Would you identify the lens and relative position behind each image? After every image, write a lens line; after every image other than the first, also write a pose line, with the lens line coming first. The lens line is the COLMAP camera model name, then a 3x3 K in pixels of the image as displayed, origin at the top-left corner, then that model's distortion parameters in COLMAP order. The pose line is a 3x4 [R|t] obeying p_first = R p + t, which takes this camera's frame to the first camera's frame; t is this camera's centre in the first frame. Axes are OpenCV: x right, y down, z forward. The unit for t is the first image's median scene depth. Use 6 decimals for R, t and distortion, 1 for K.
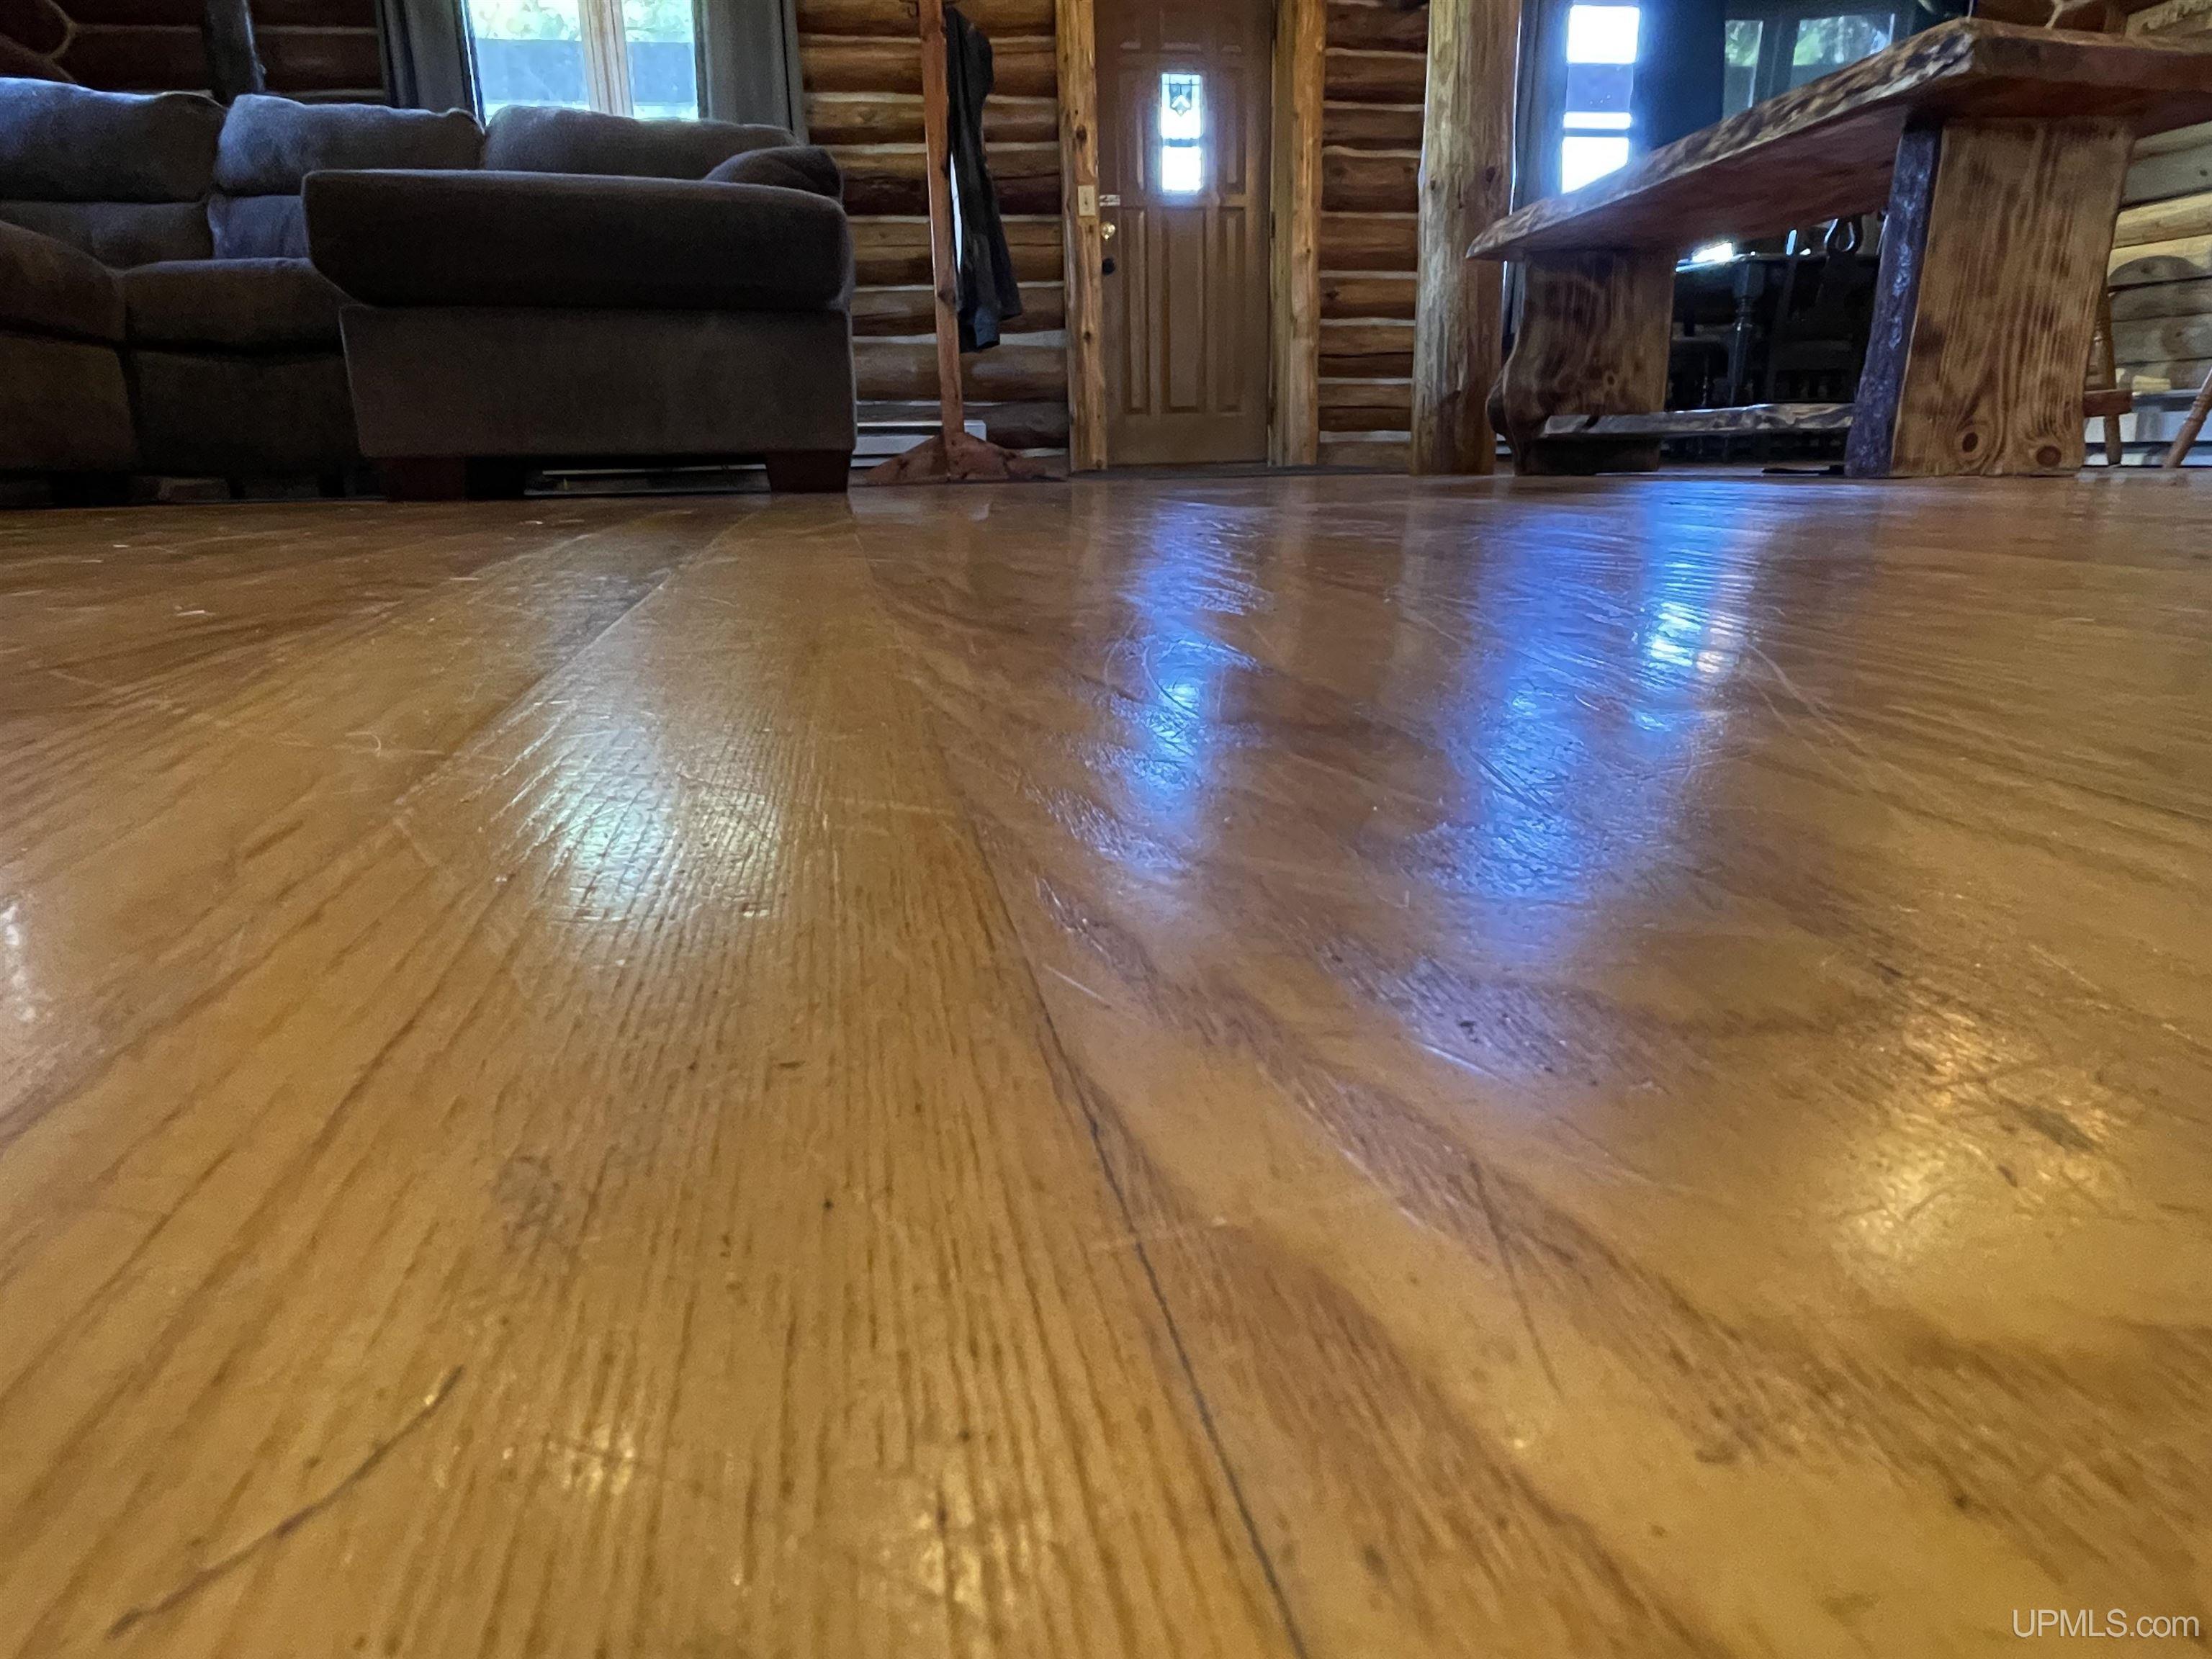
lens RADIAL K [[1309.3, 0, 1106.0], [0, 1309.3, 829.5], [0, 0, 1]] dist [0.001409, -0.002231]
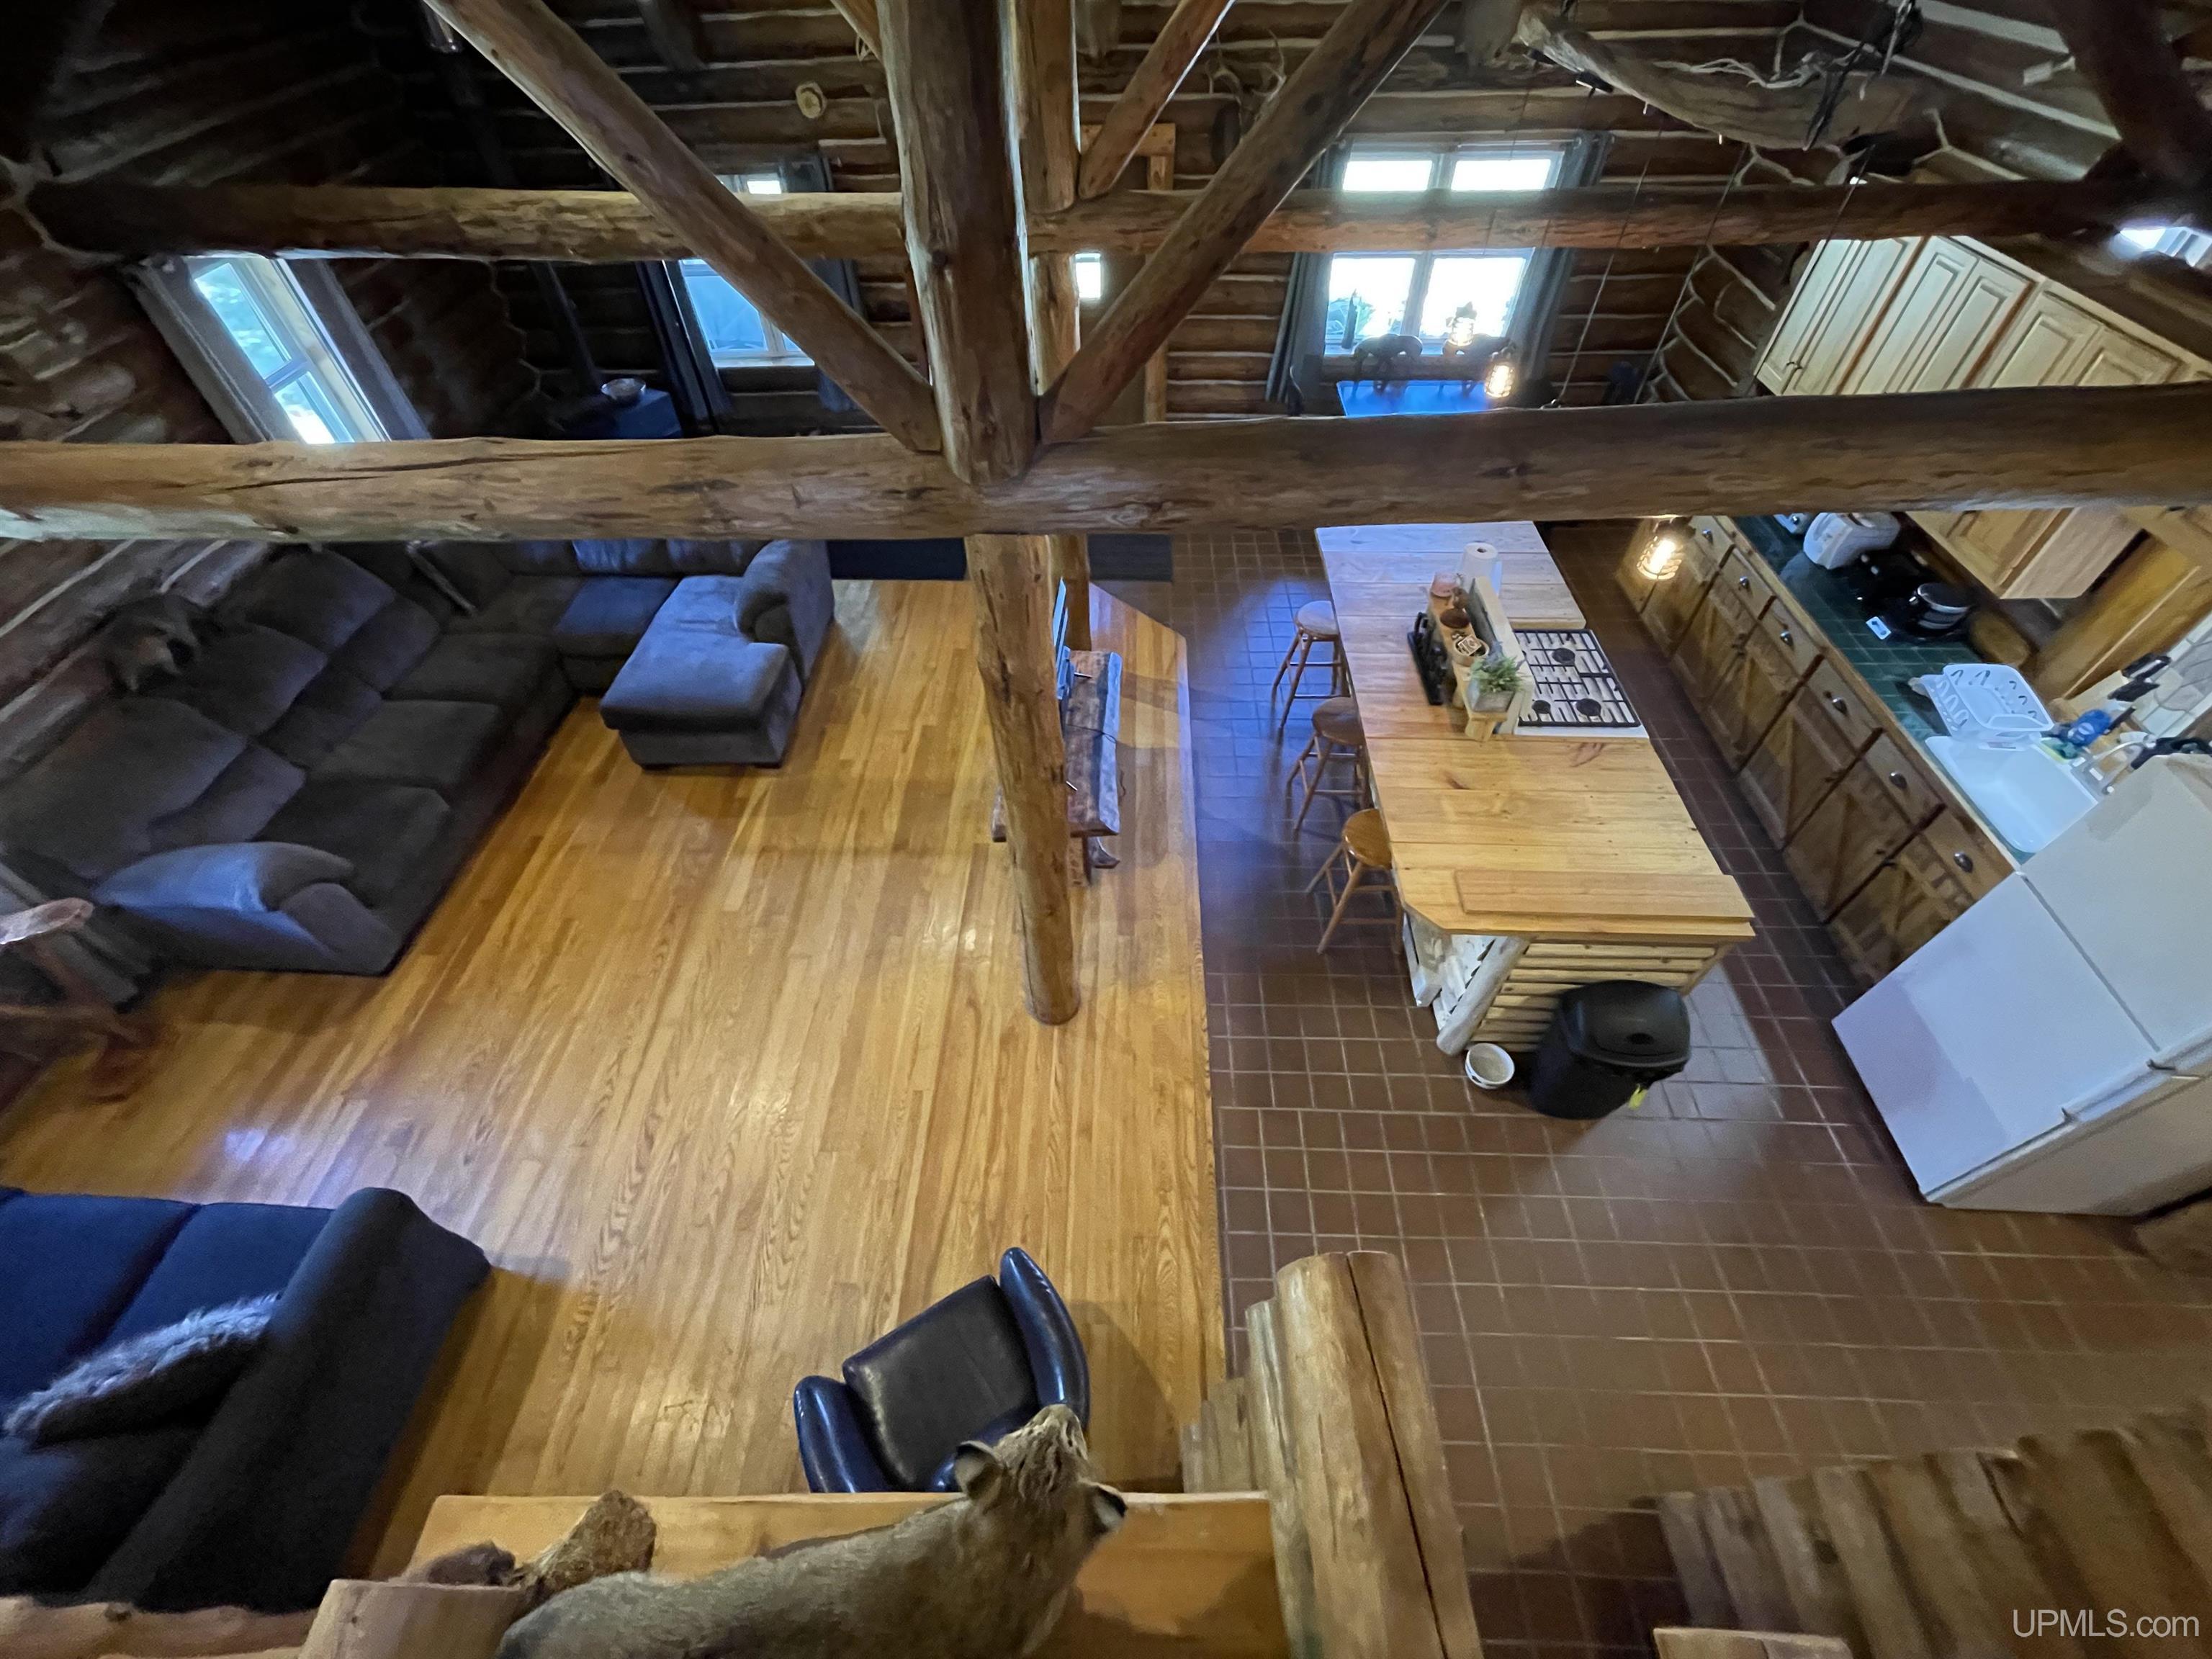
lens RADIAL K [[891.3, 0, 1106.0], [0, 891.3, 829.5], [0, 0, 1]] dist [-0.003986, 0.000140]
pose [[0.975873, 0.167756, -0.139747, 0.366205], [-0.068186, 0.842197, 0.534841, -0.552894], [0.207417, -0.512409, 0.833316, -0.281388]]
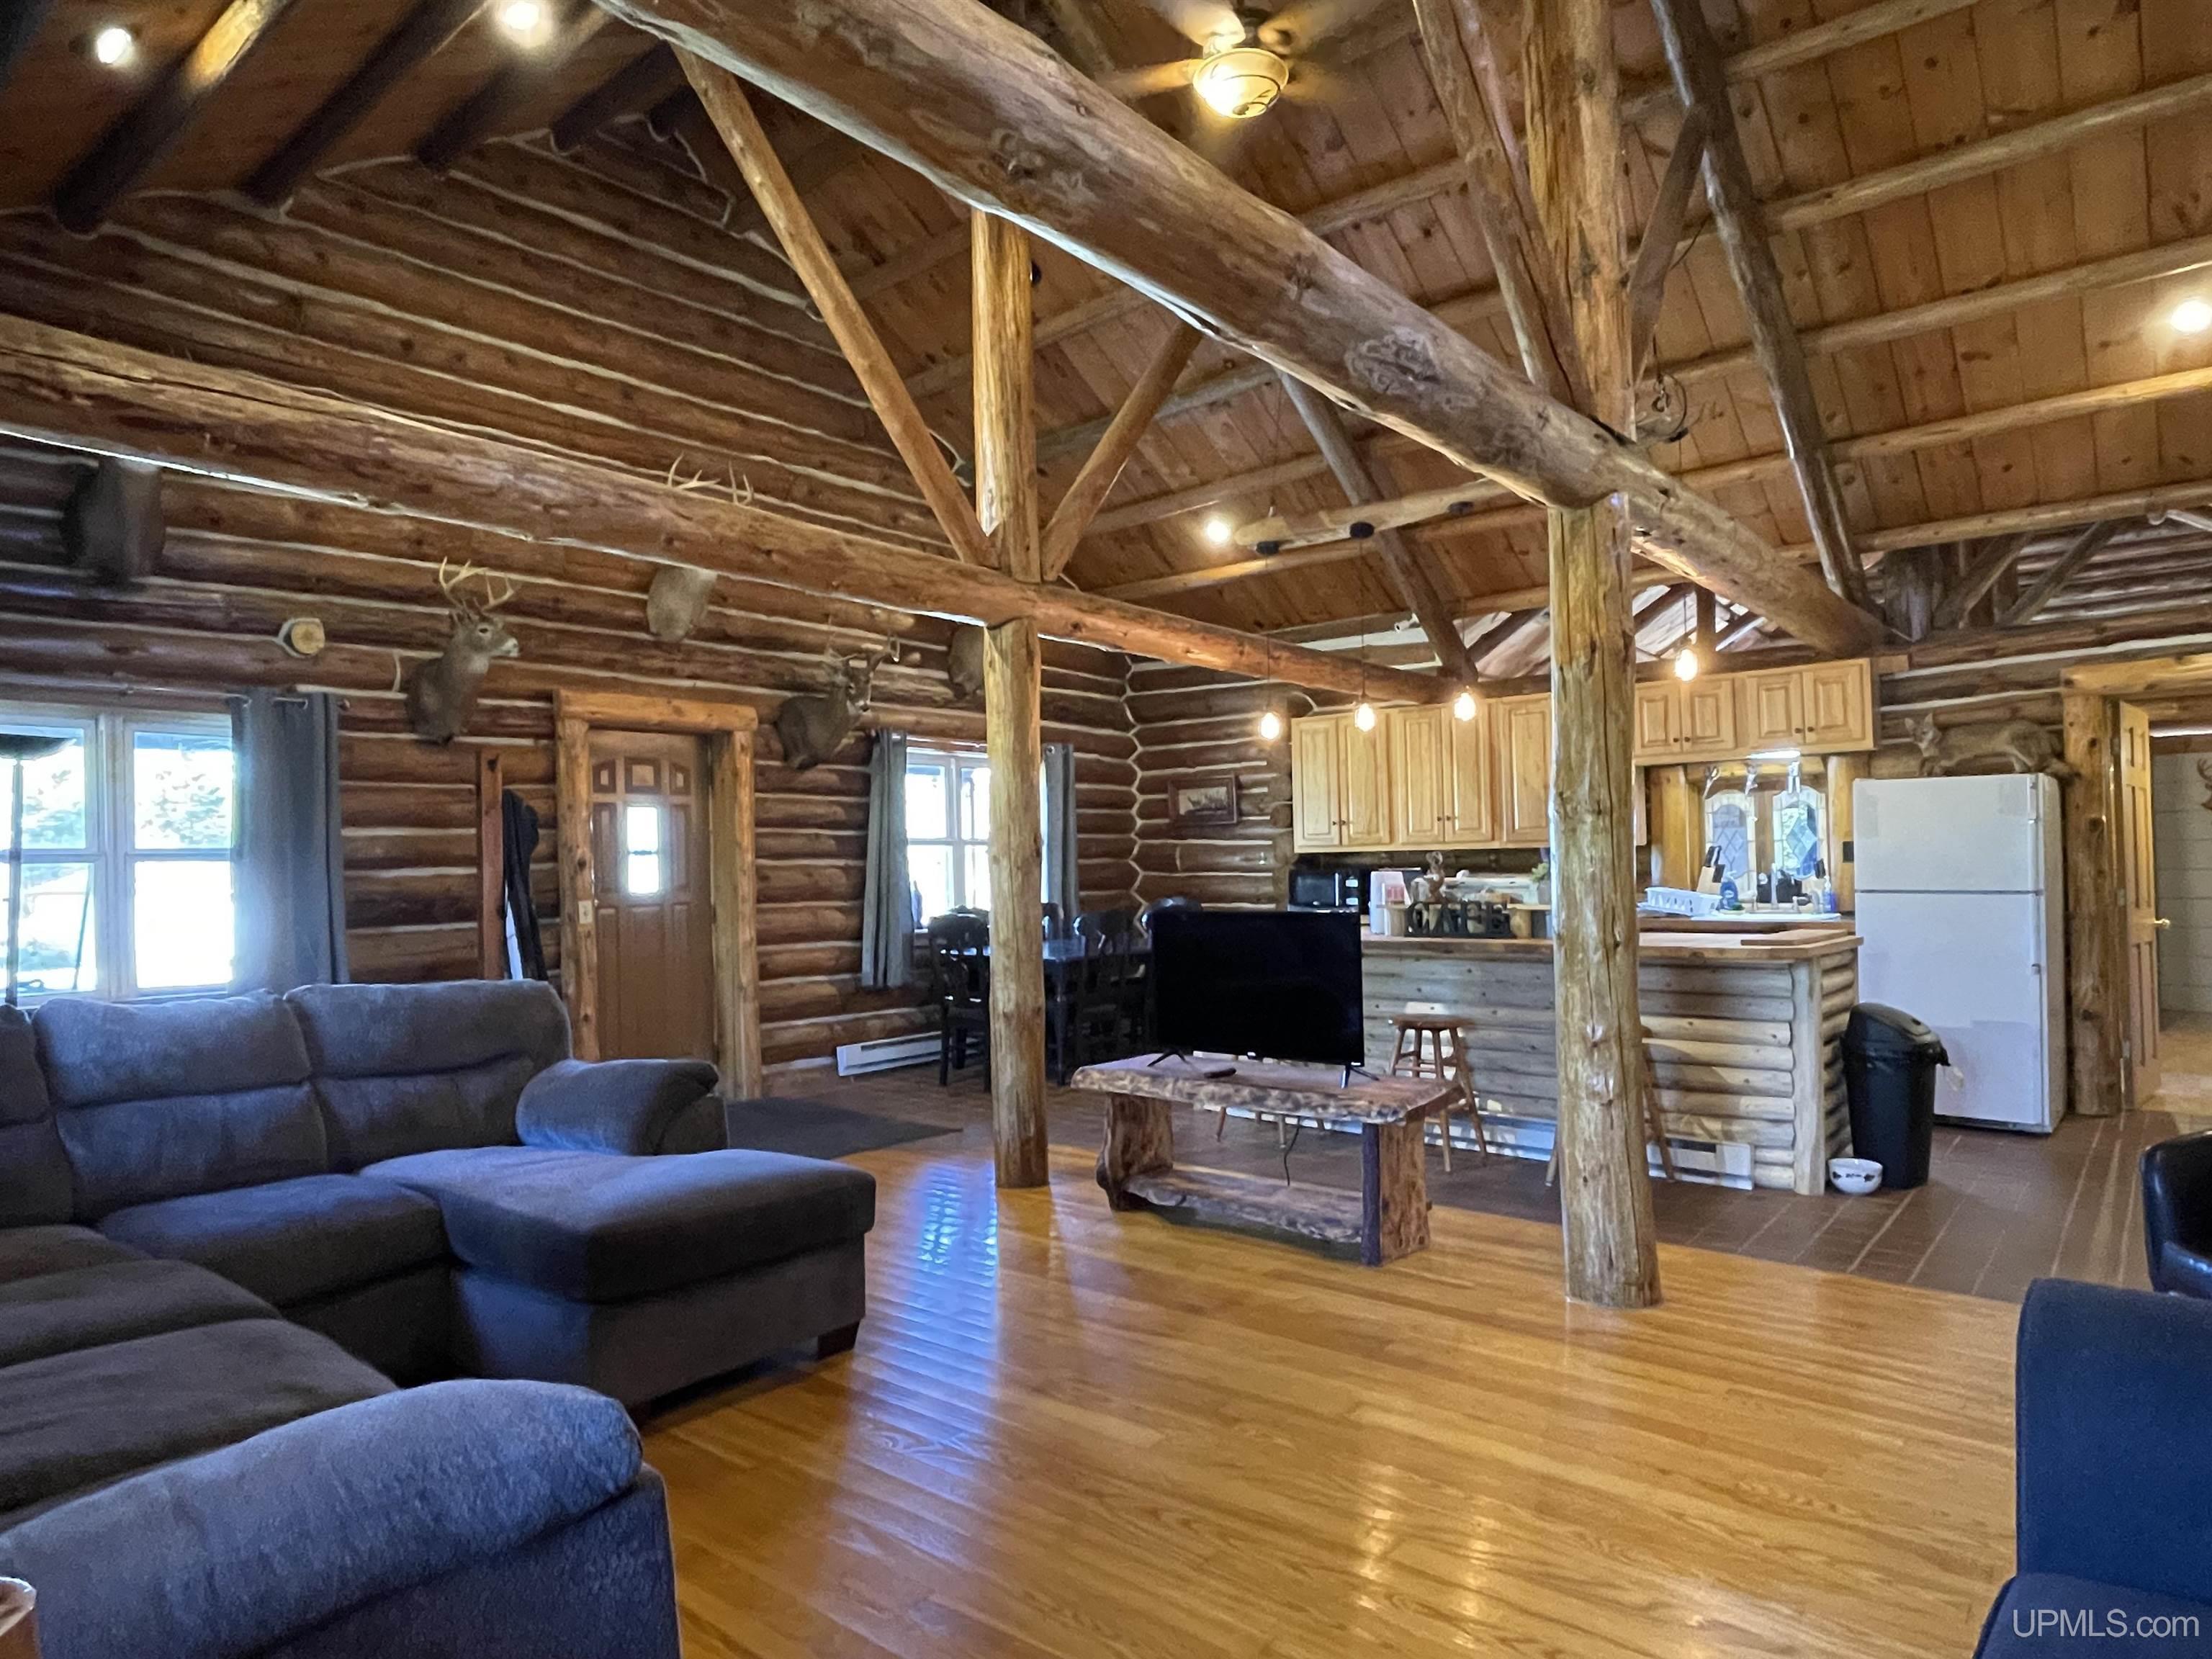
lens RADIAL K [[1278.2, 0, 1106.0], [0, 1278.2, 829.5], [0, 0, 1]] dist [0.000609, -0.000205]
pose [[0.784701, 0.022118, 0.619480, -0.368937], [0.174846, 0.950886, -0.255430, -0.167216], [-0.594704, 0.308749, 0.742294, -0.179209]]
